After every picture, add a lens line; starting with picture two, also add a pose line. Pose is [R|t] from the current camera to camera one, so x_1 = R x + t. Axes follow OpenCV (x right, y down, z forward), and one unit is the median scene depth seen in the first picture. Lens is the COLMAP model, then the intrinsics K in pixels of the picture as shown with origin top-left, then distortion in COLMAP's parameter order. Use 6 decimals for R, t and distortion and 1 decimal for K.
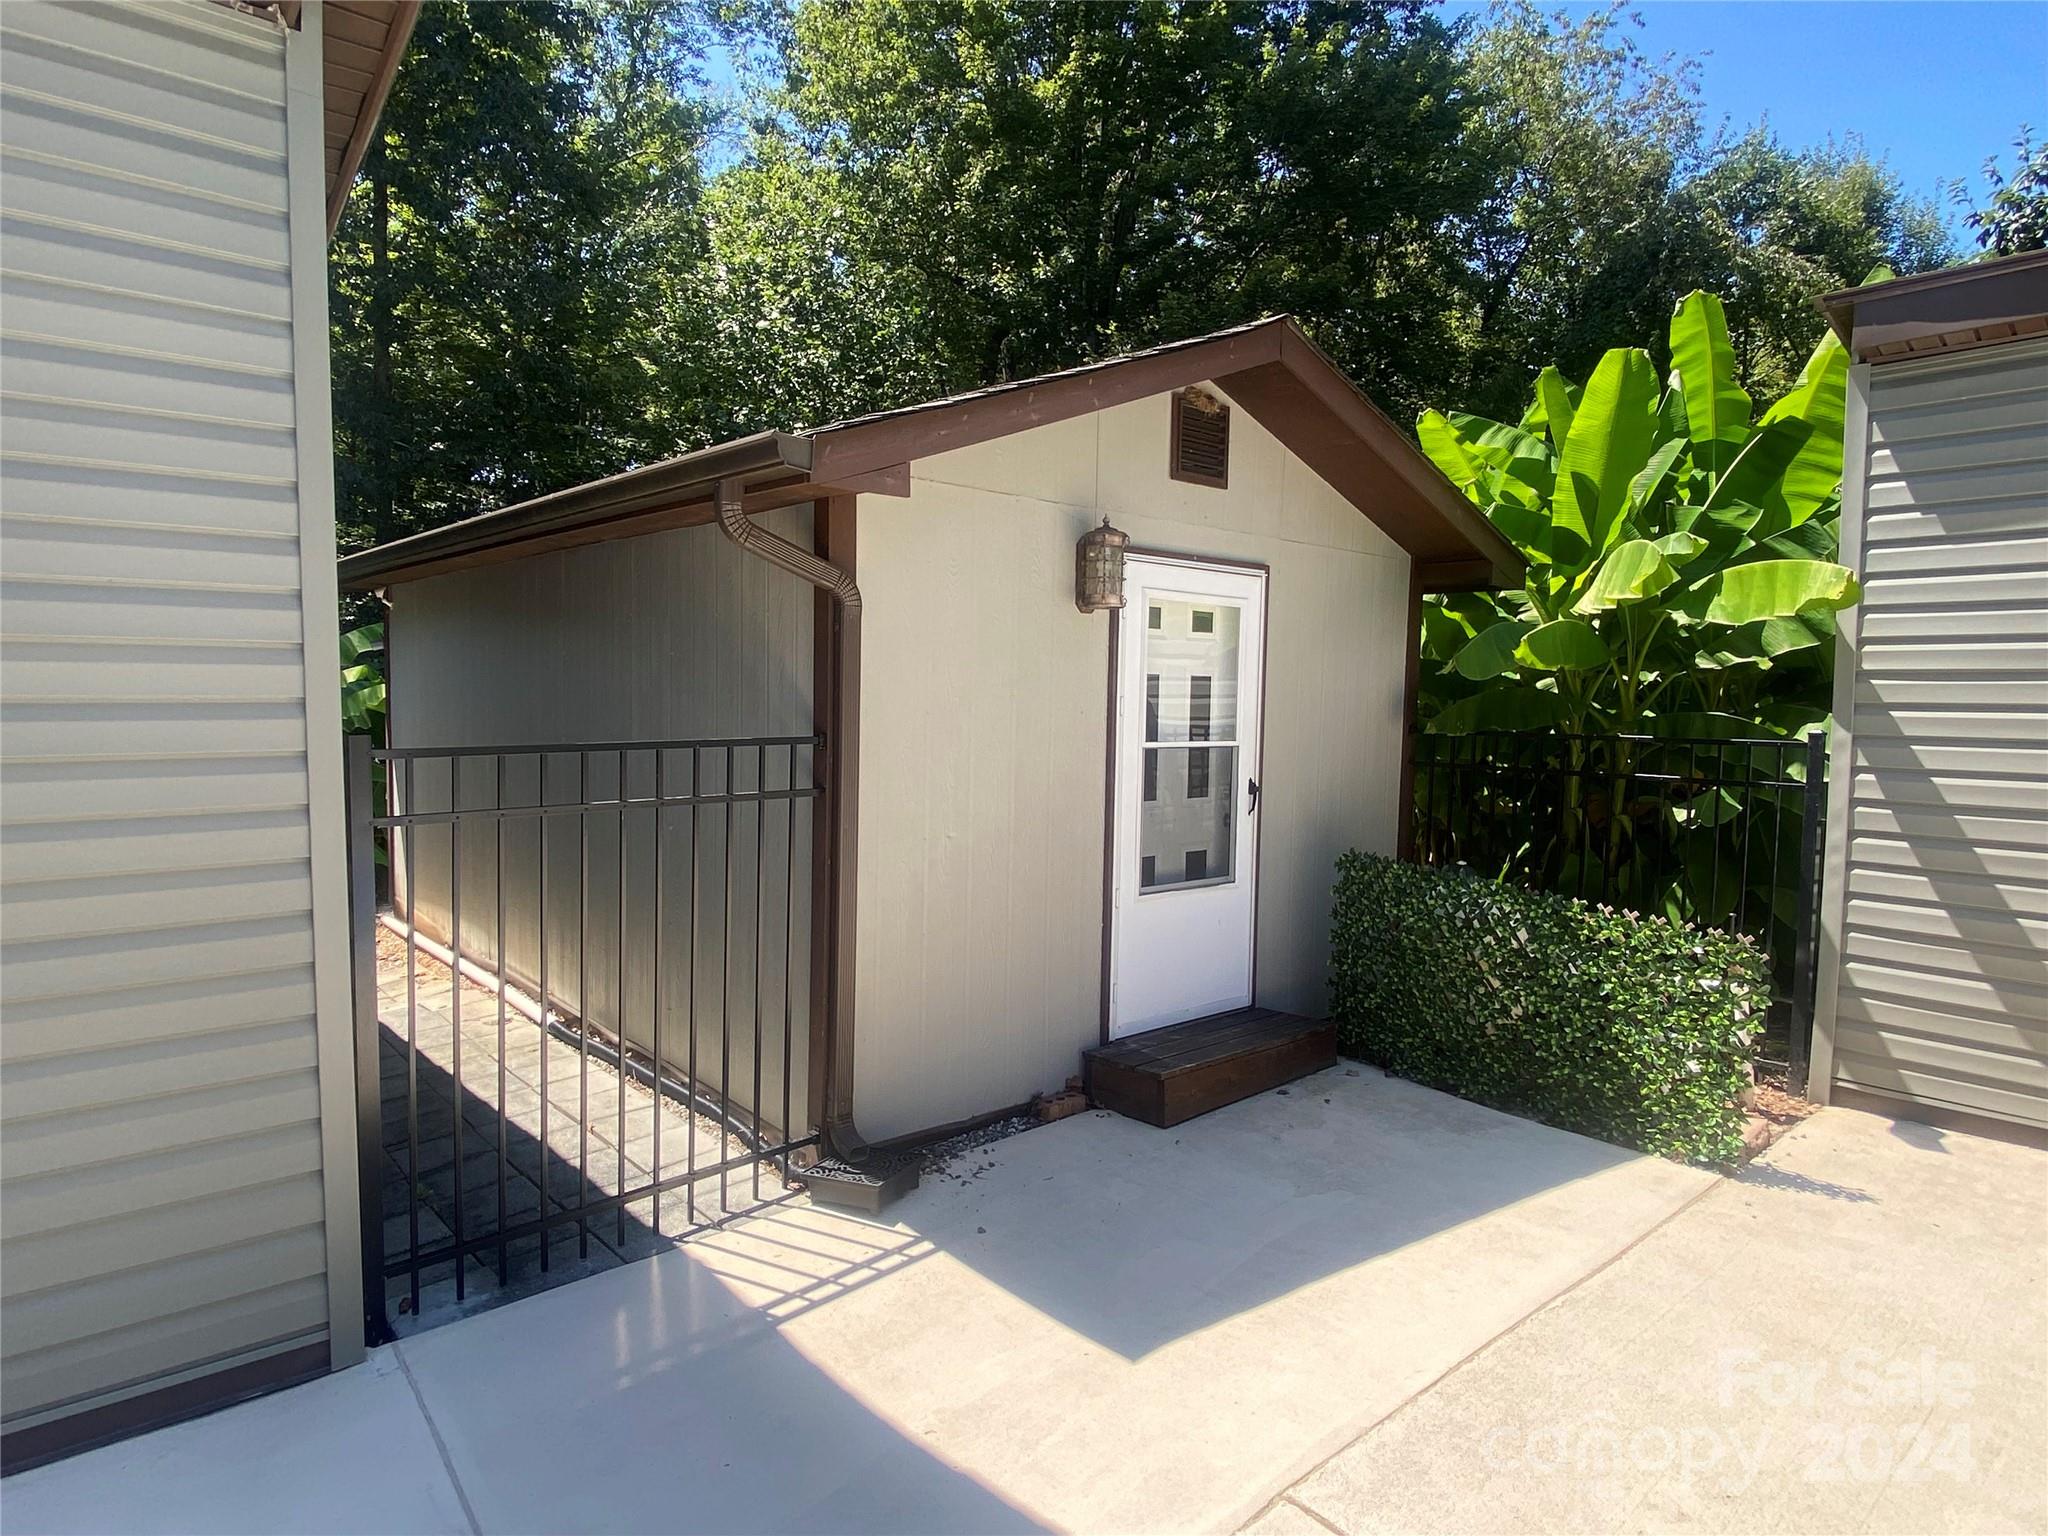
lens RADIAL K [[1207.6, 0, 1024.0], [0, 1207.6, 768.0], [0, 0, 1]] dist [0.003953, 0.001701]
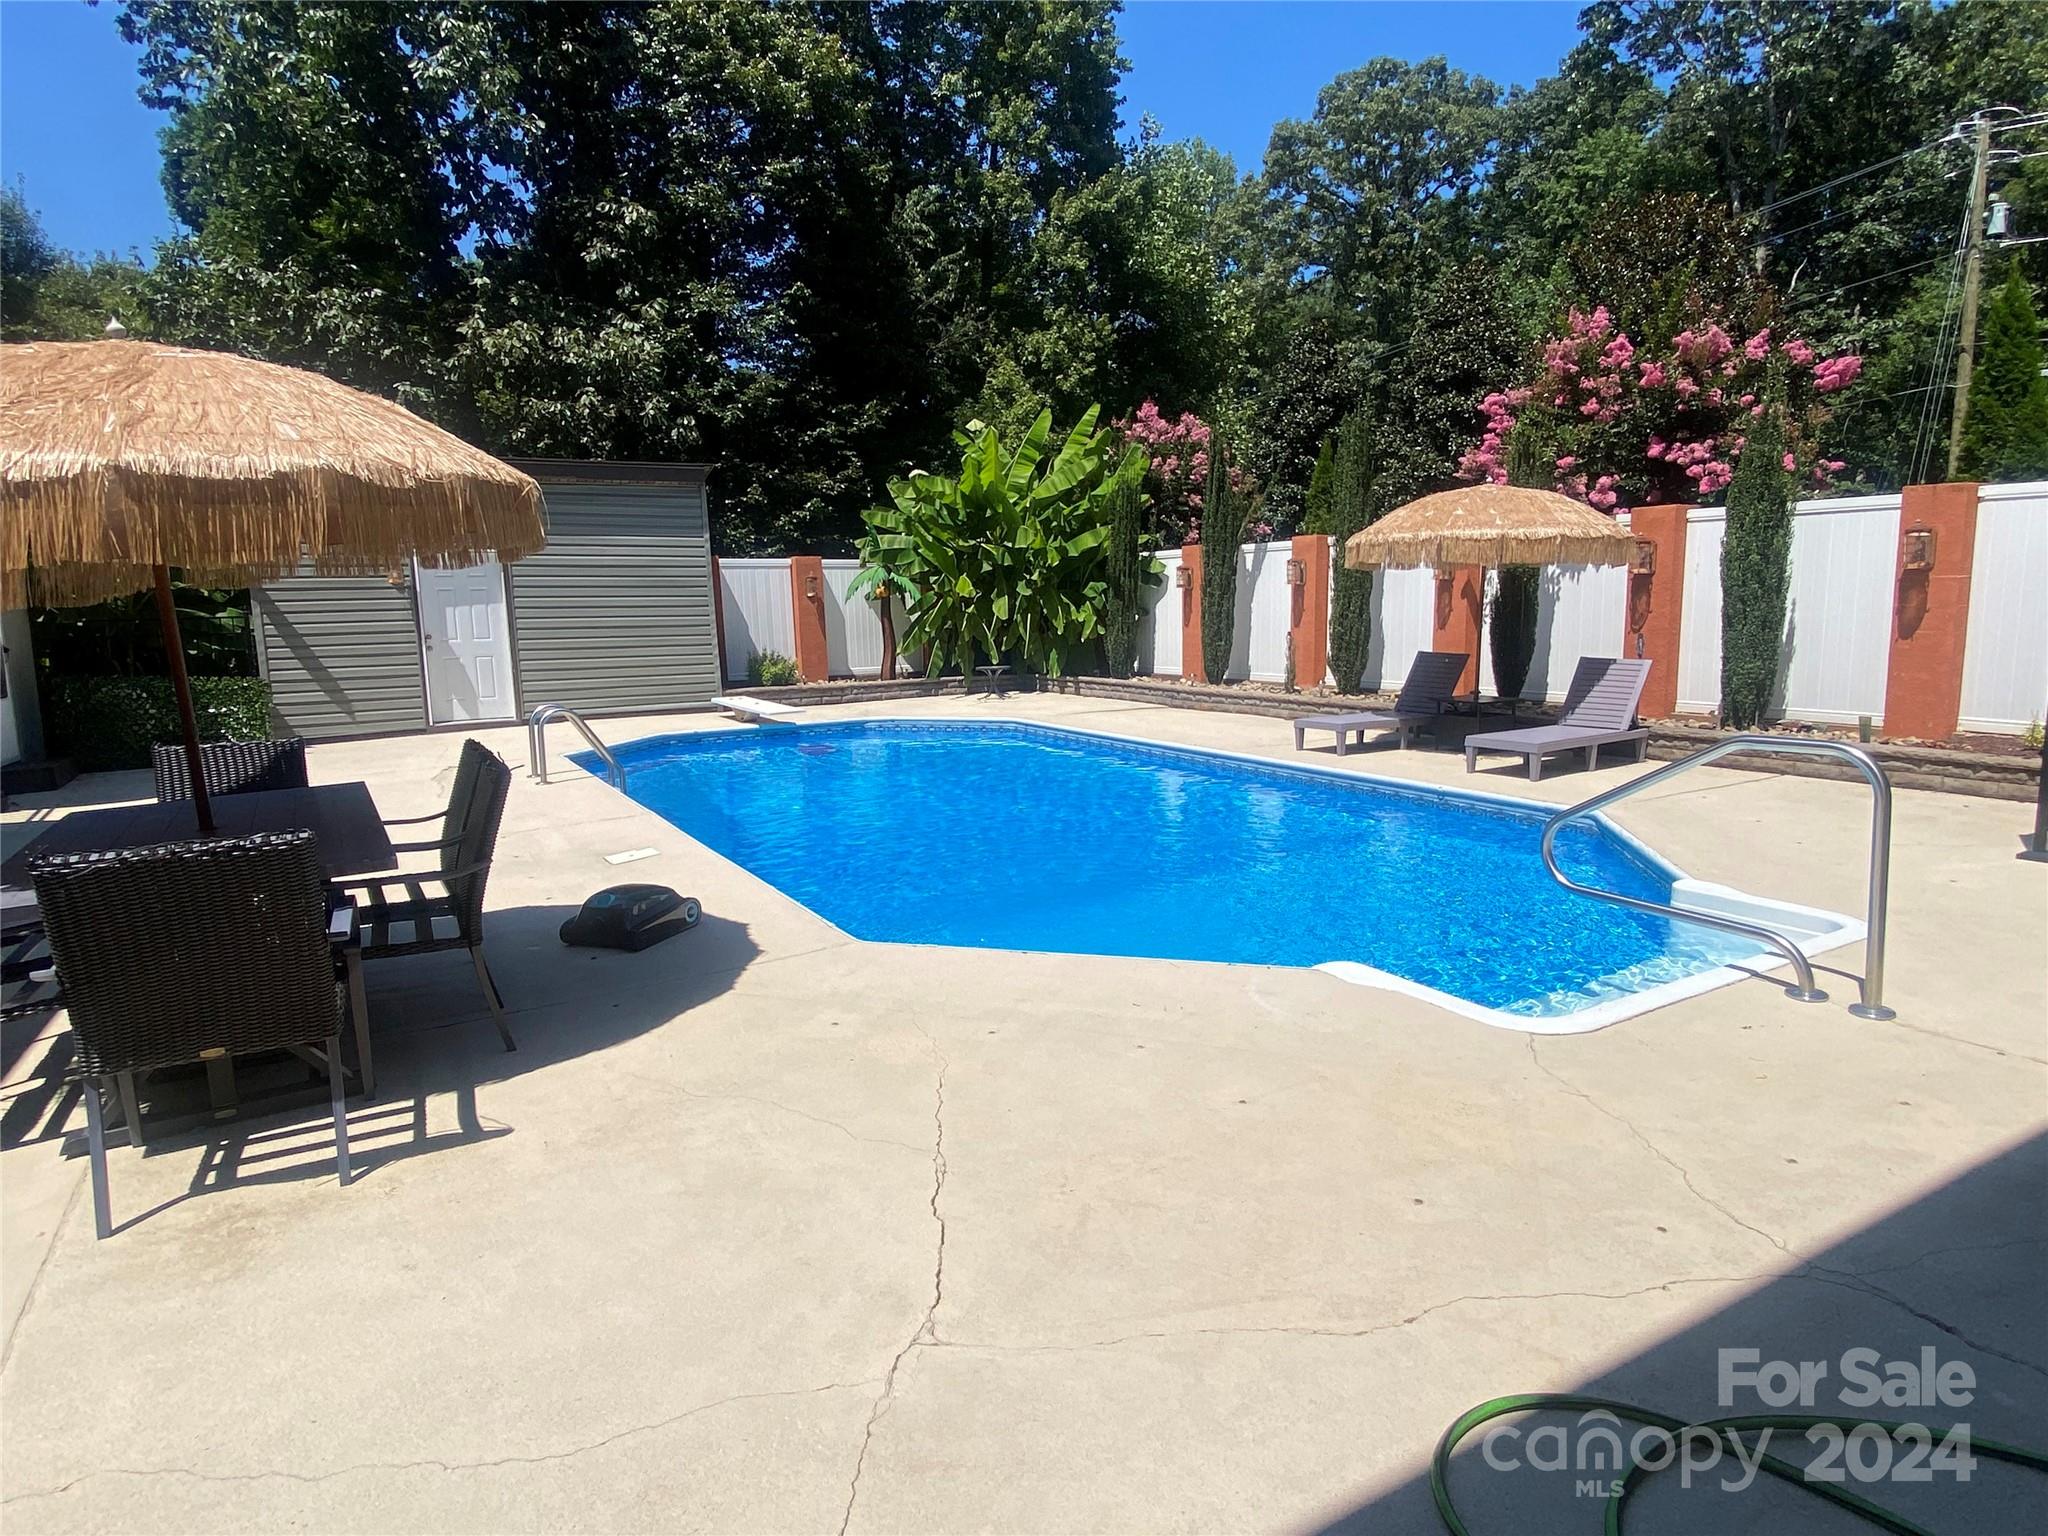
lens RADIAL K [[1142.6, 0, 1024.0], [0, 1142.6, 768.0], [0, 0, 1]] dist [0.005514, 0.003033]
pose [[0.190027, -0.160006, 0.968653, -1.616412], [0.086283, 0.985534, 0.145868, 0.096720], [-0.977980, 0.055859, 0.201084, -1.229791]]
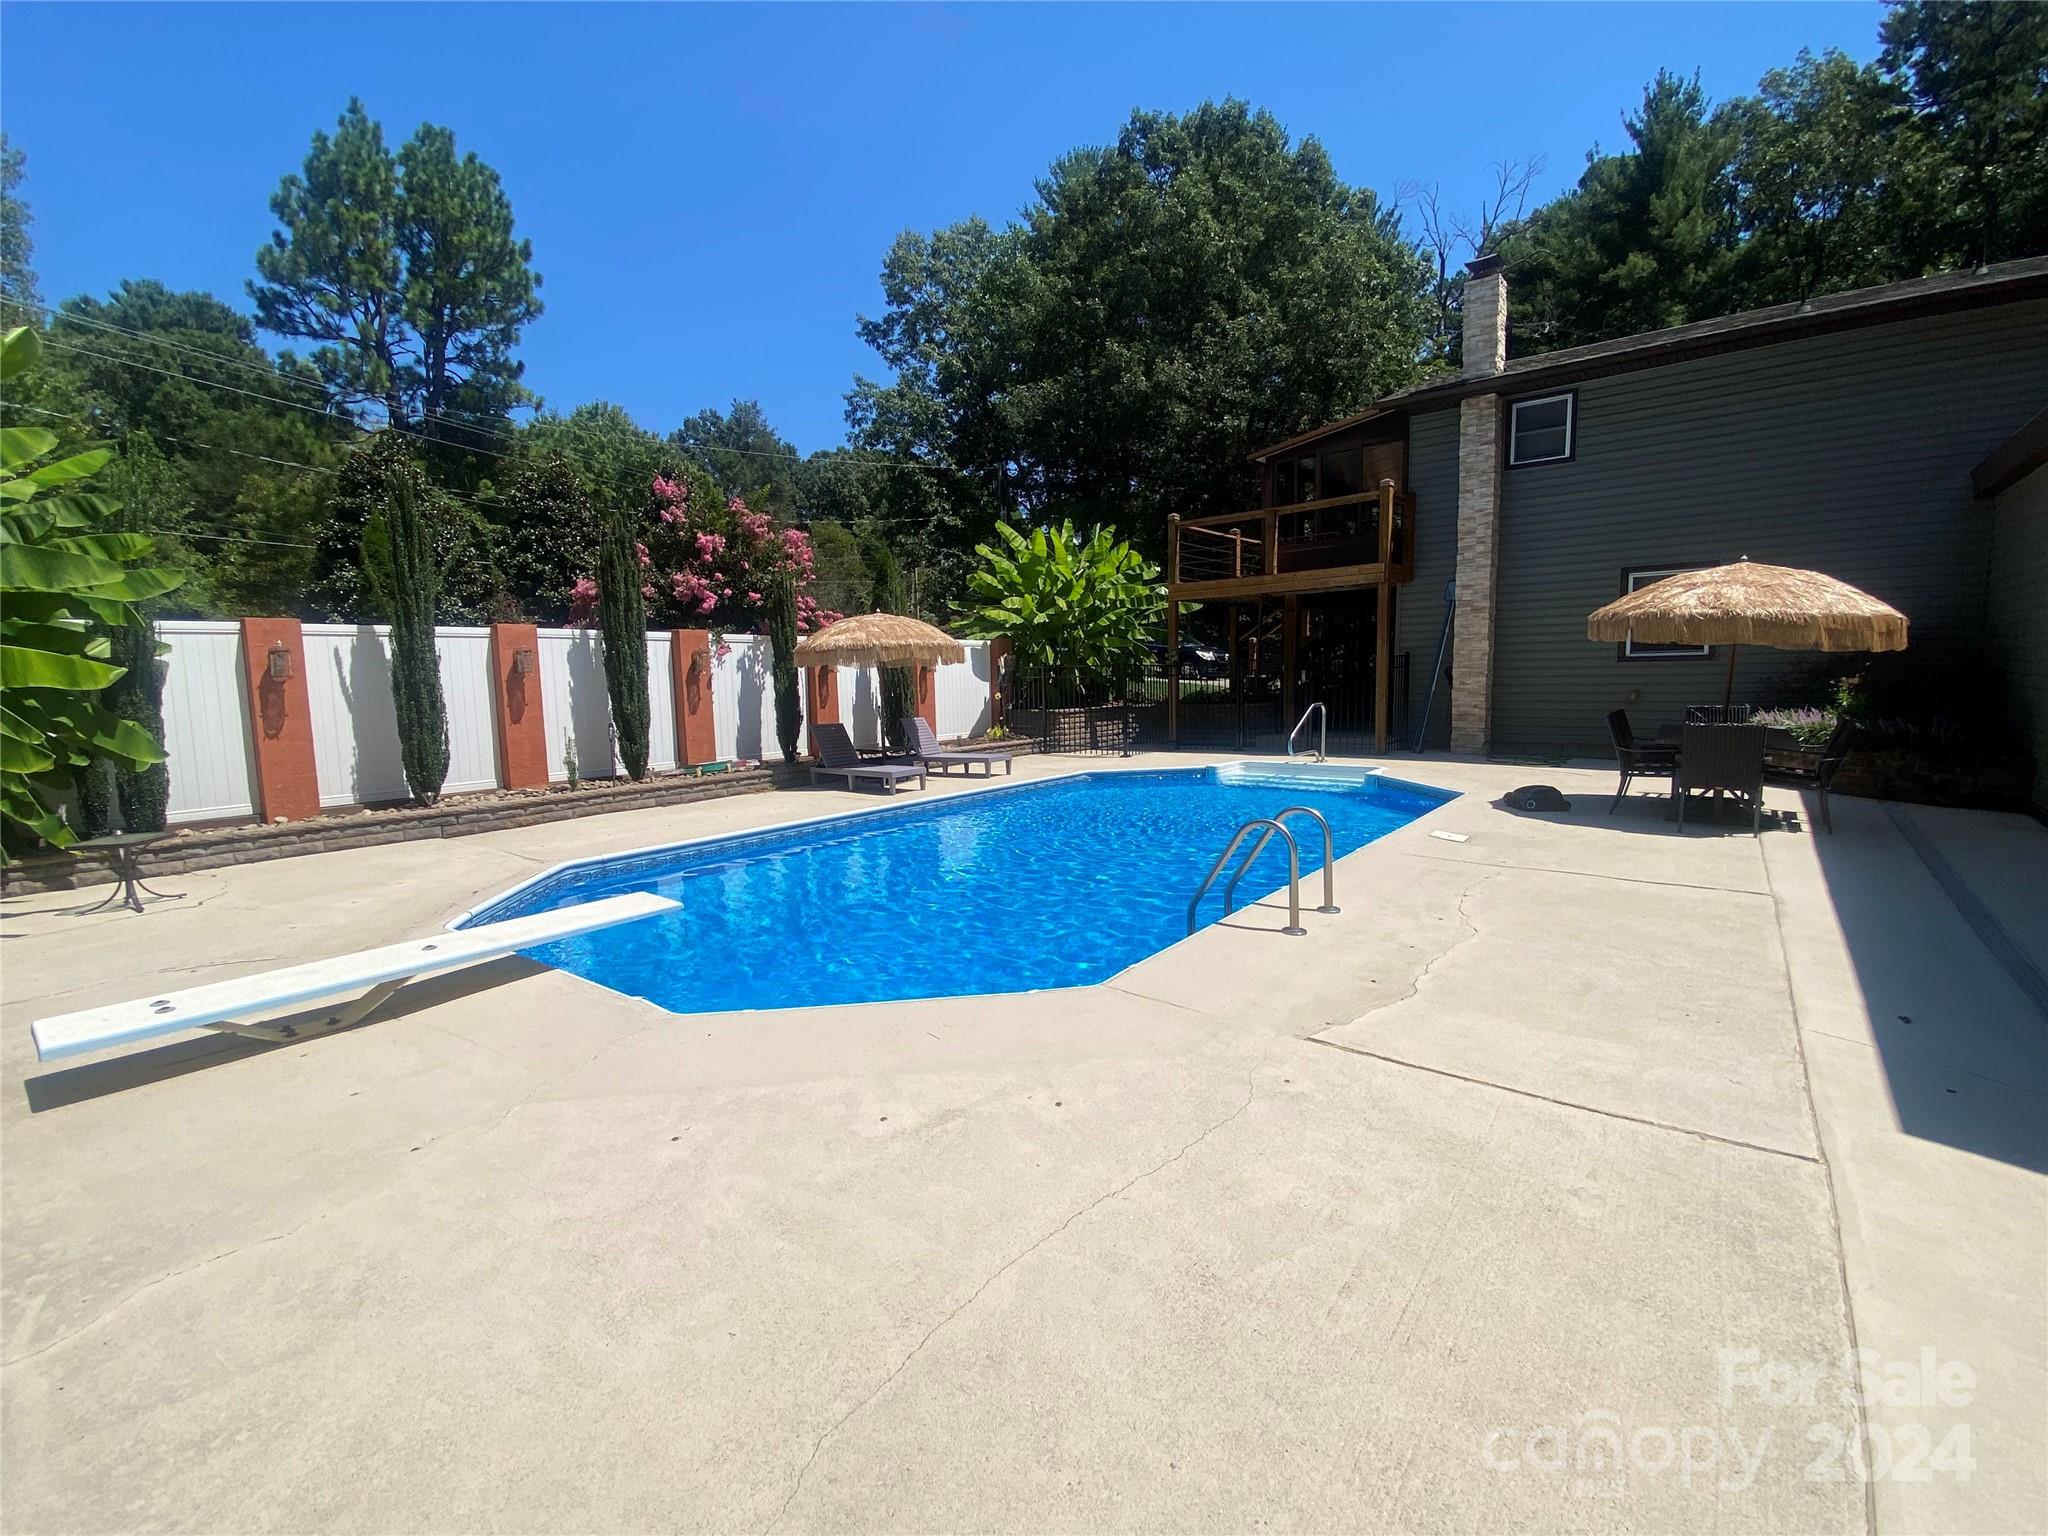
lens RADIAL K [[891.4, 0, 1008.5], [0, 891.4, 777.1], [0, 0, 1]] dist [0.002436, -0.016233]
pose [[-0.981778, 0.029385, -0.187744, 0.744661], [-0.003671, 0.984854, 0.173345, -0.013936], [0.189994, 0.170875, -0.966801, 0.951940]]
